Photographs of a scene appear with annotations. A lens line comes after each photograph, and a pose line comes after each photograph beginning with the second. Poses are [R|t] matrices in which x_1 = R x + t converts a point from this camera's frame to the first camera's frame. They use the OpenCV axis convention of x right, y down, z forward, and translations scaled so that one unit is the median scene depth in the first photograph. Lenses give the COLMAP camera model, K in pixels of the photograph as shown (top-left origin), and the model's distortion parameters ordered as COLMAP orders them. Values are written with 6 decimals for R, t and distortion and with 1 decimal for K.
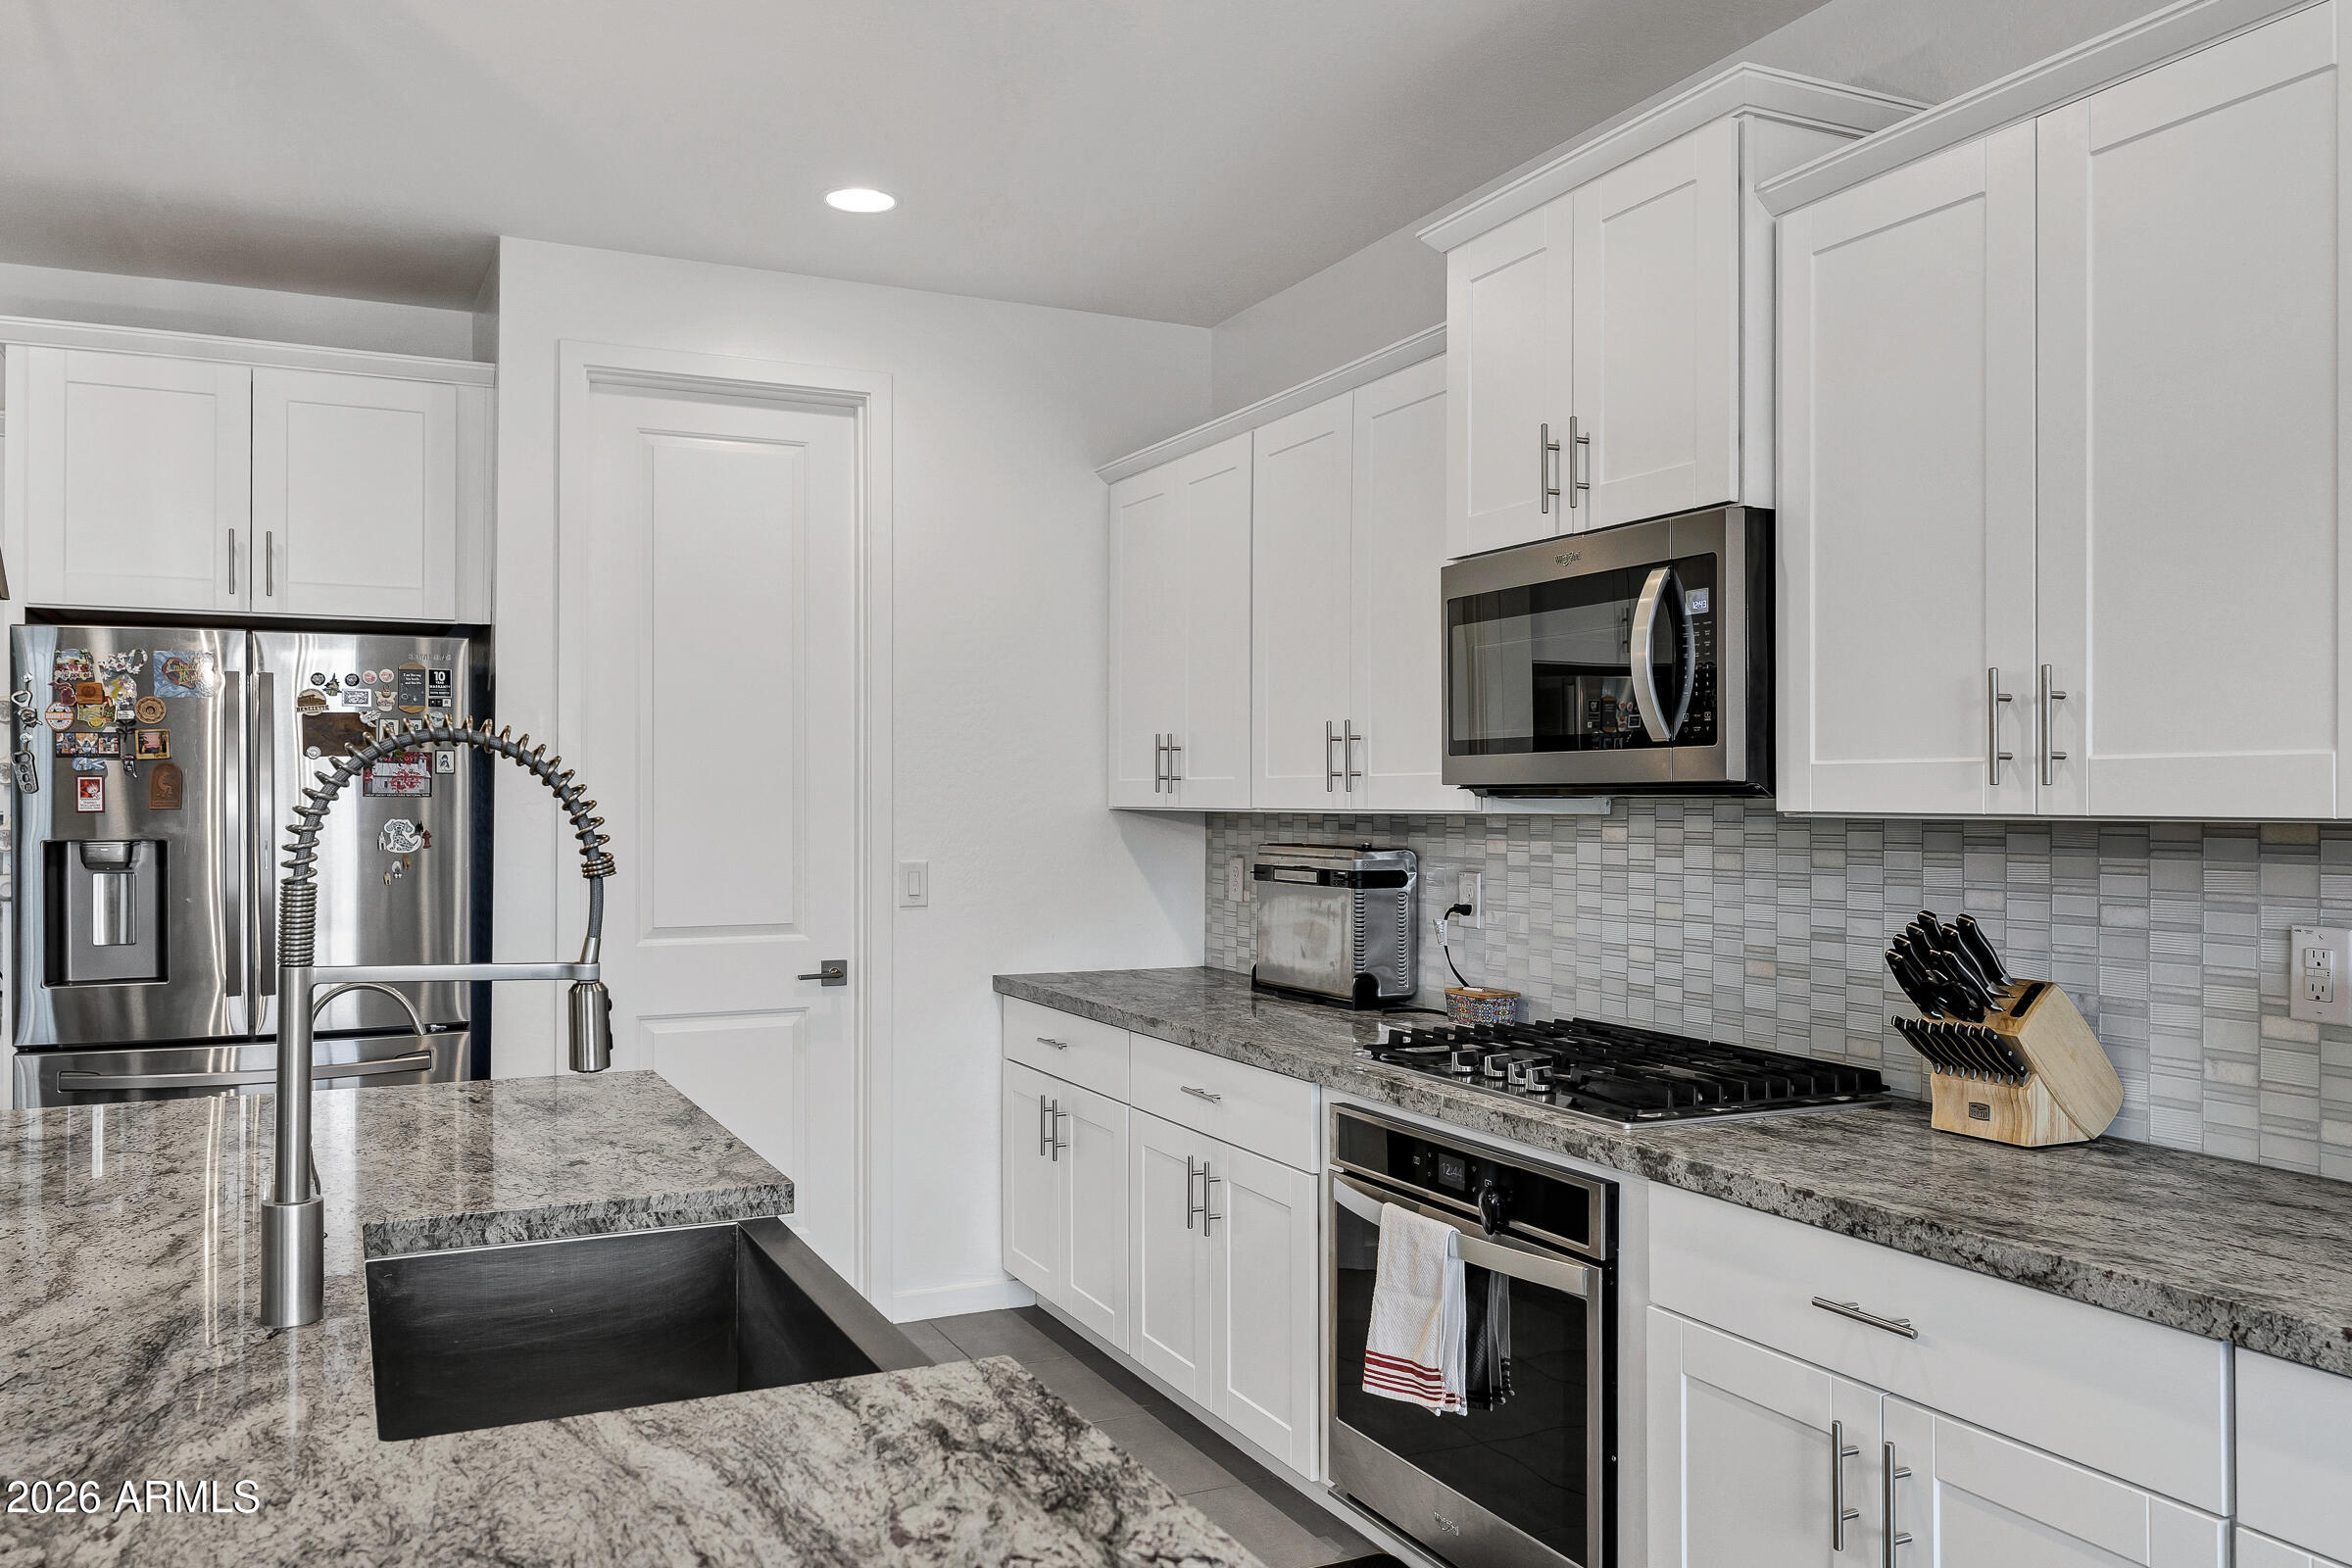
lens RADIAL K [[1758.7, 0, 1167.6], [0, 1758.7, 793.7], [0, 0, 1]] dist [0.003681, 0.004382]
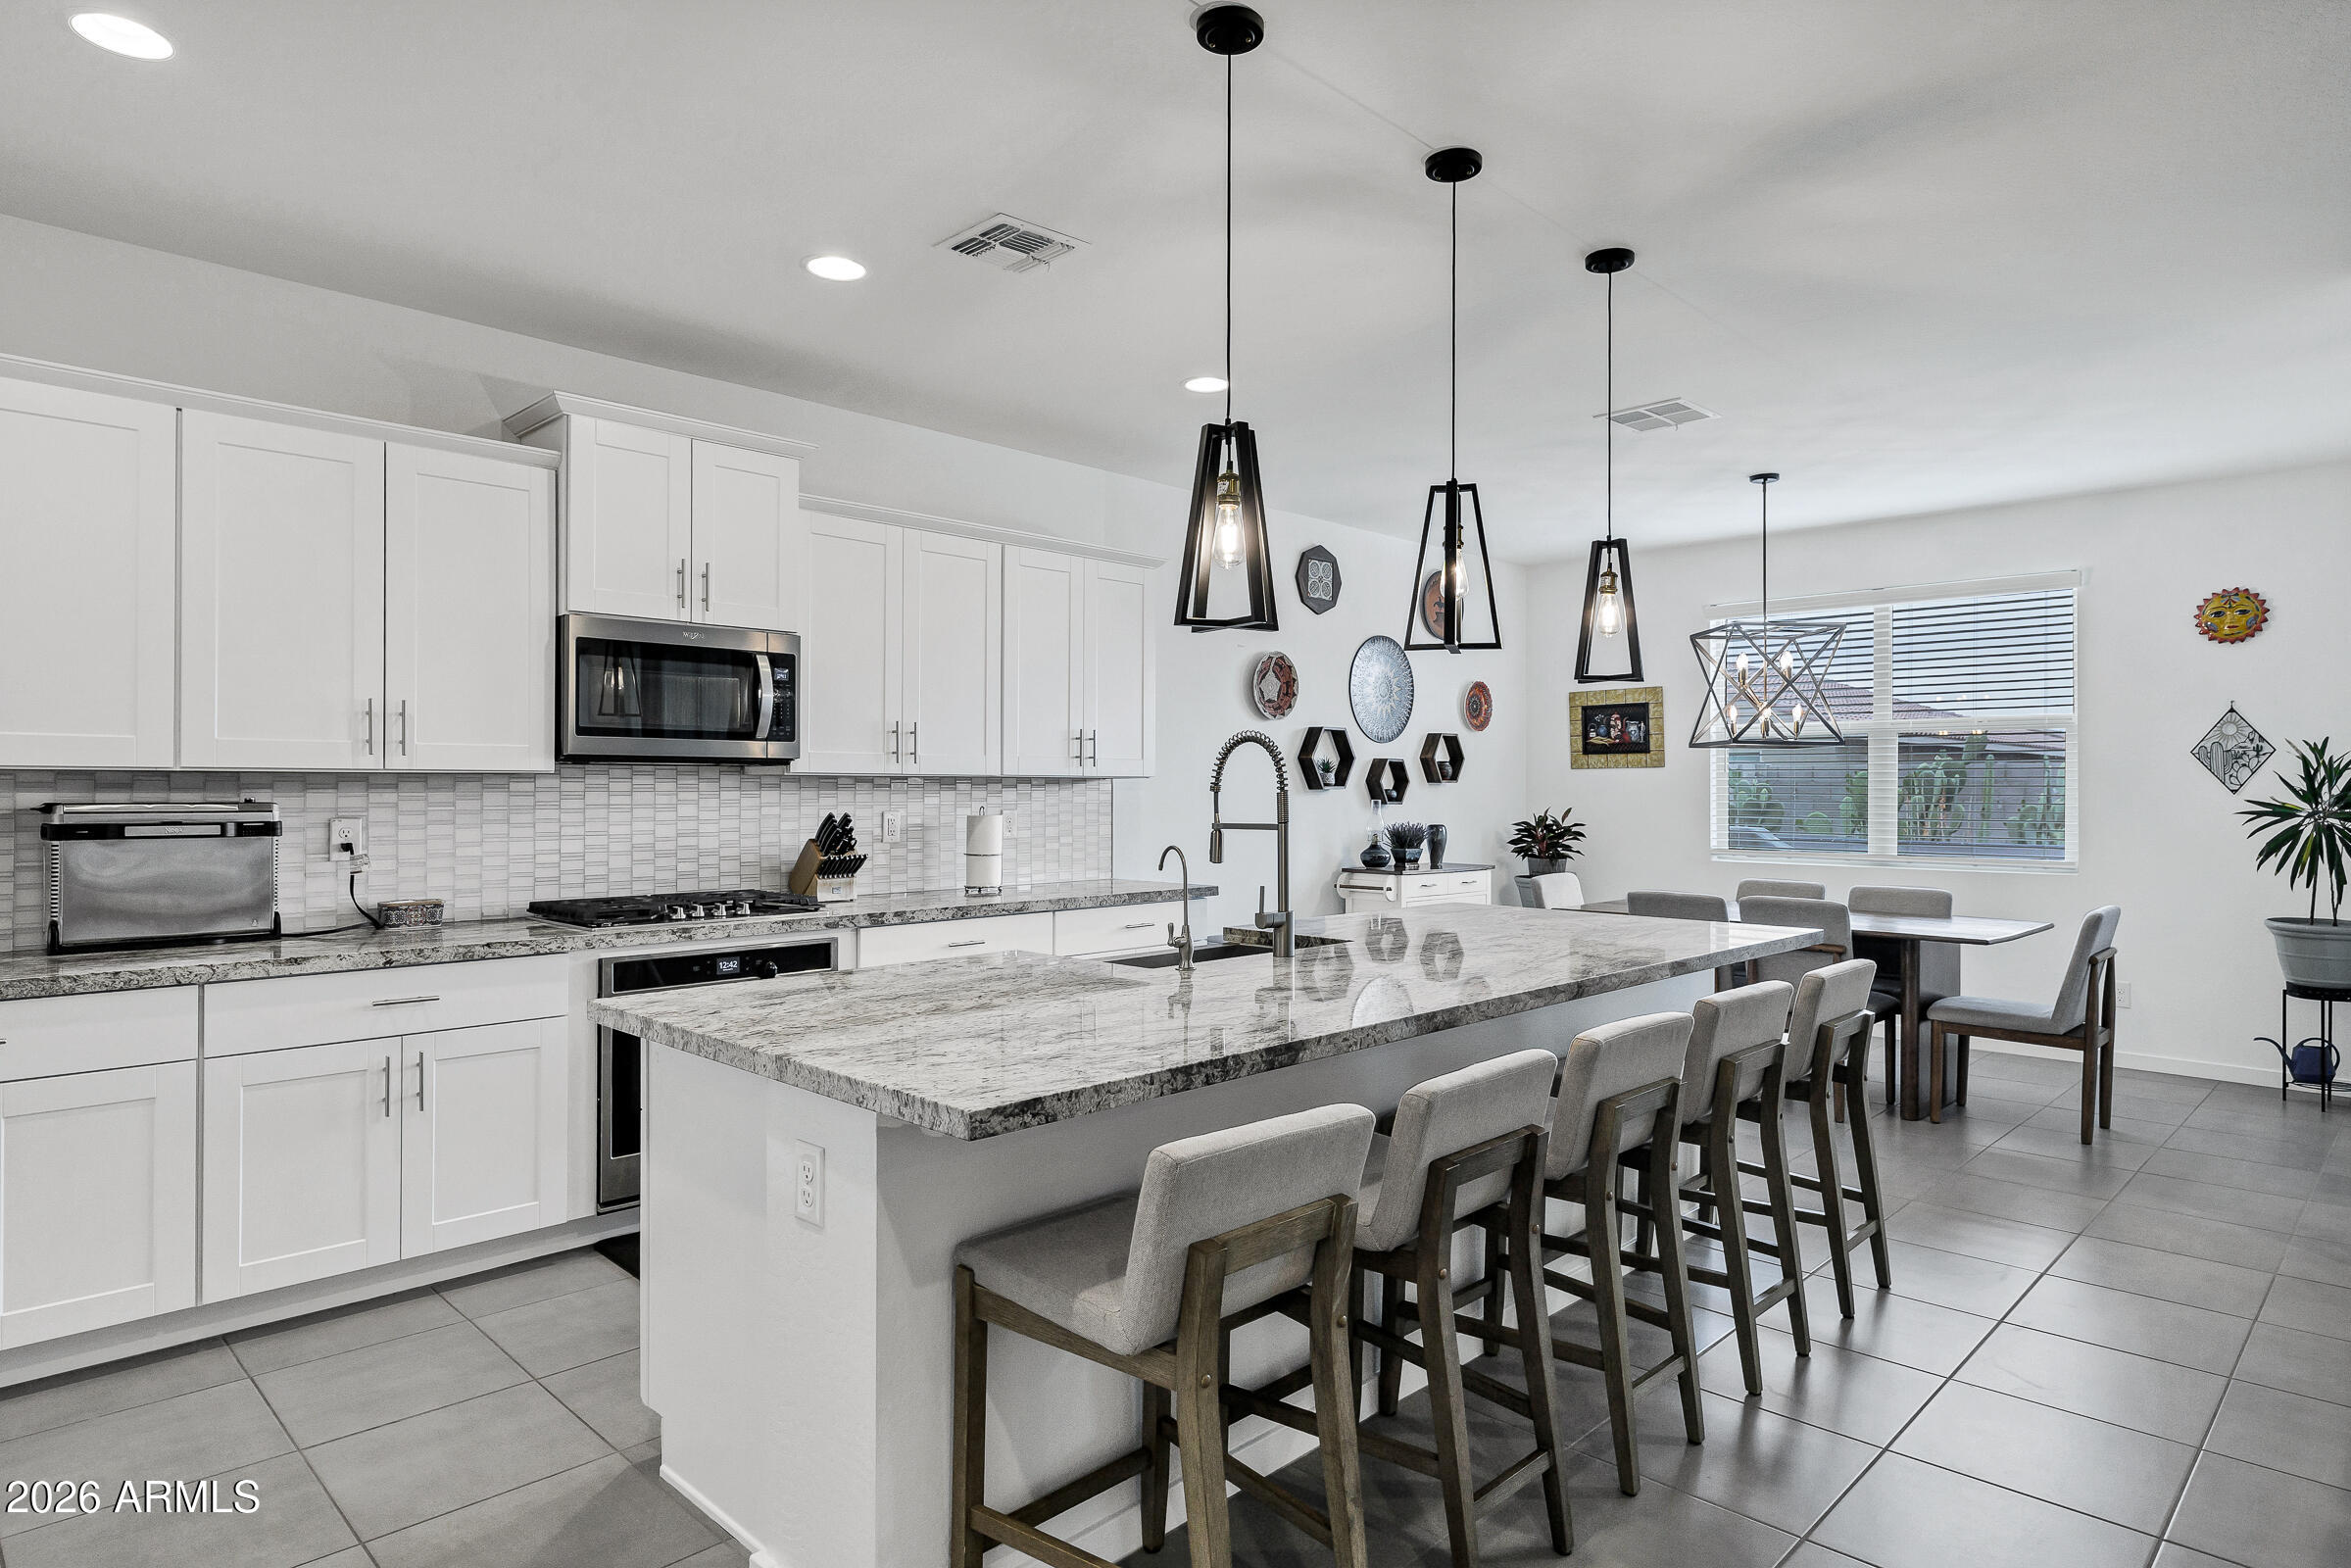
lens RADIAL K [[1298.9, 0, 1175.5], [0, 1298.9, 784.0], [0, 0, 1]] dist [0.001469, 0.000499]
pose [[-0.324962, -0.000060, 0.945727, -1.336775], [-0.006265, 0.999978, -0.002090, 0.024418], [-0.945706, -0.006604, -0.324955, 1.037932]]
